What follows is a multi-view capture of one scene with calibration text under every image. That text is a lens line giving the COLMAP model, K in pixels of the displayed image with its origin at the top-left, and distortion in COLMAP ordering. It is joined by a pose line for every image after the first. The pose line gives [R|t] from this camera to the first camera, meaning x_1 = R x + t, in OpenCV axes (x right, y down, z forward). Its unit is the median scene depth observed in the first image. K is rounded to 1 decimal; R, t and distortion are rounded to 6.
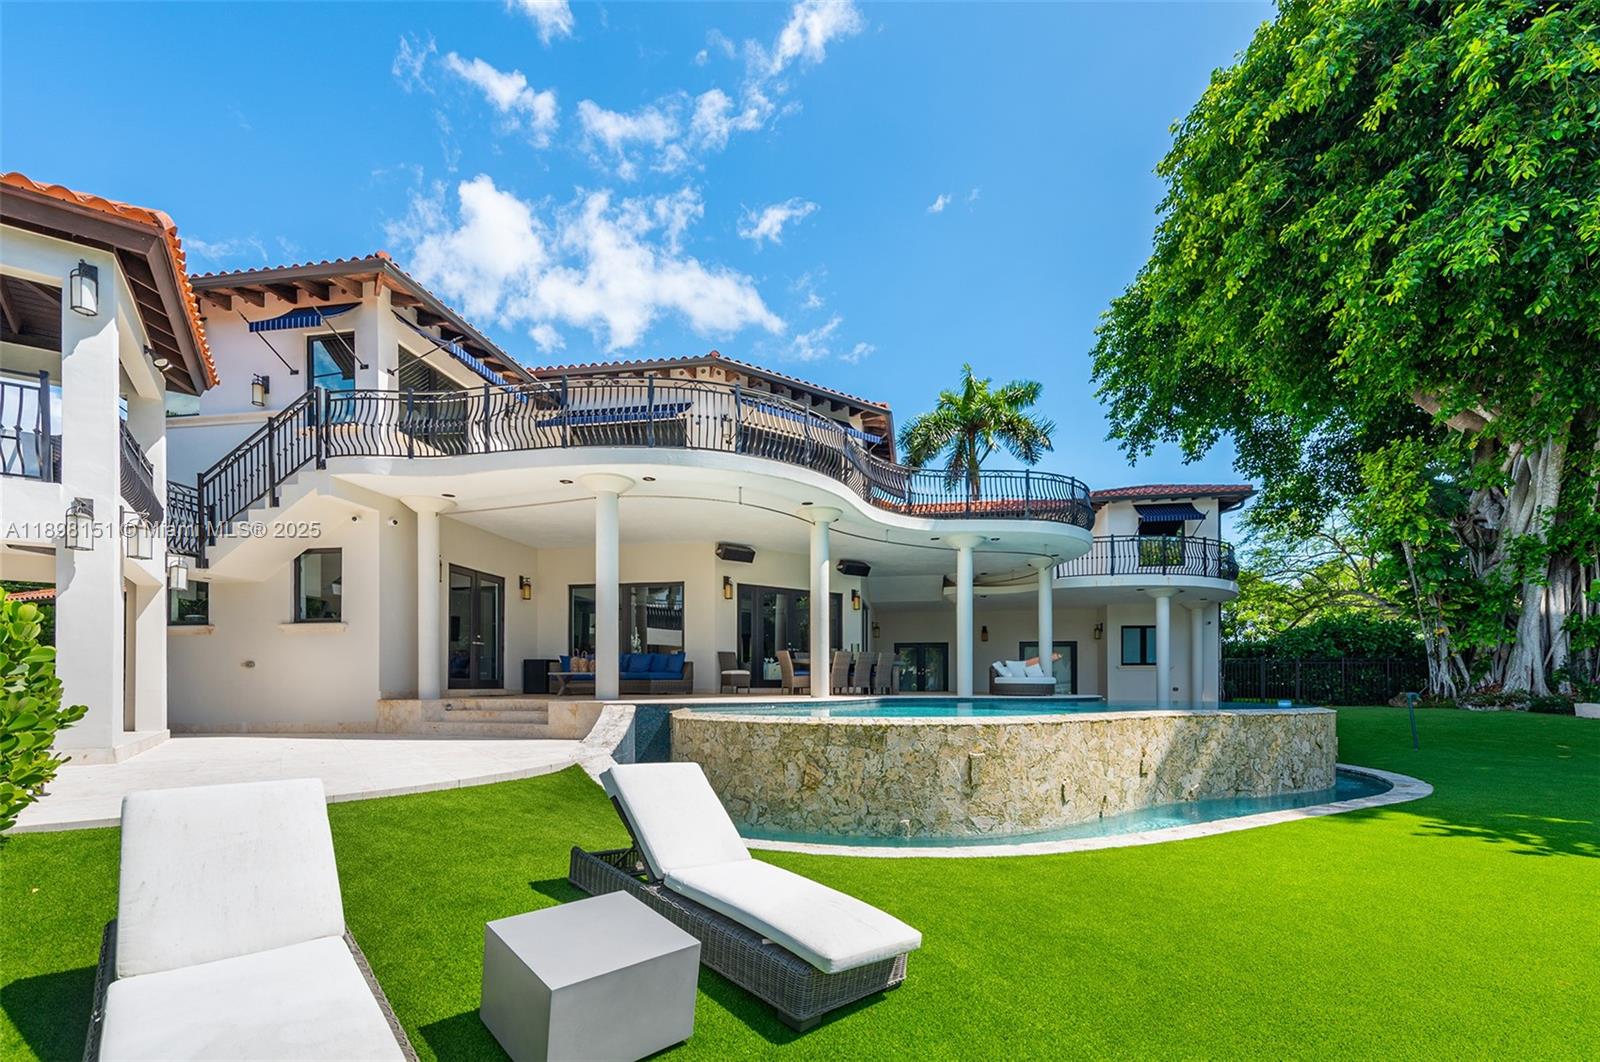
lens RADIAL K [[619.2, 0, 794.8], [0, 619.2, 666.6], [0, 0, 1]] dist [-0.000619, -0.000042]
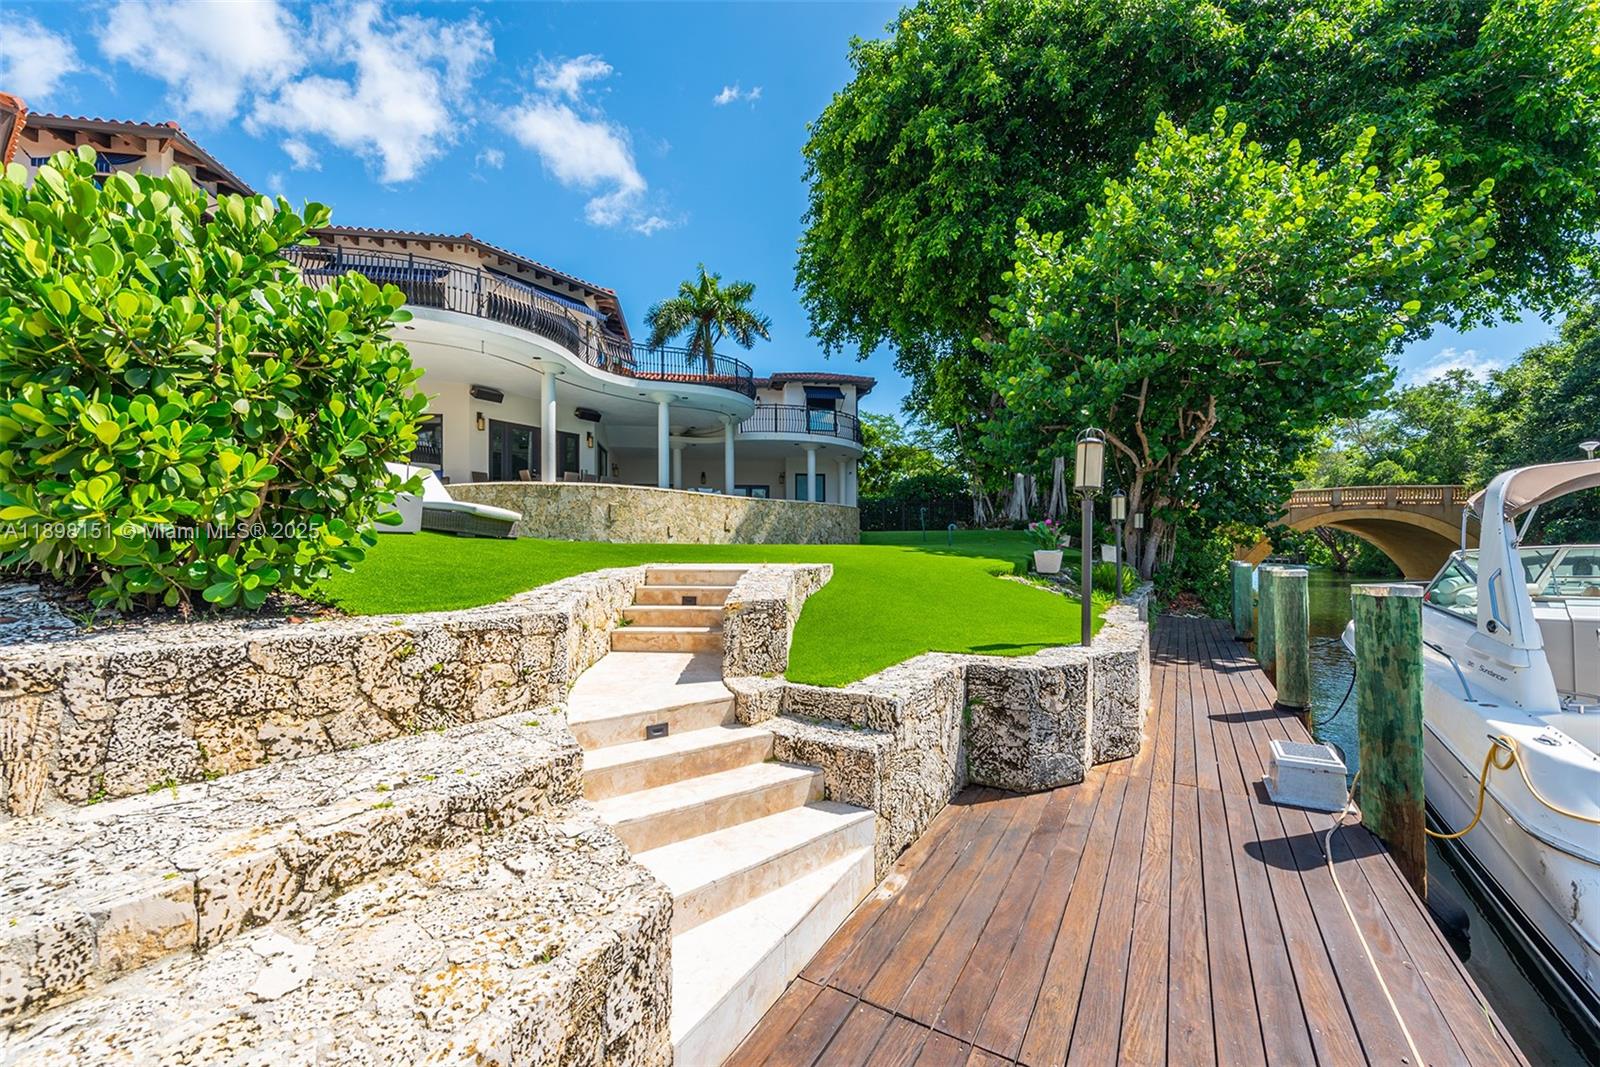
lens RADIAL K [[592.2, 0, 747.1], [0, 592.2, 550.6], [0, 0, 1]] dist [-0.000712, -0.000387]
pose [[0.962018, 0.005840, 0.272922, 0.087775], [-0.012904, 0.999626, 0.024096, 0.101508], [-0.272680, -0.026702, 0.961734, -0.327604]]
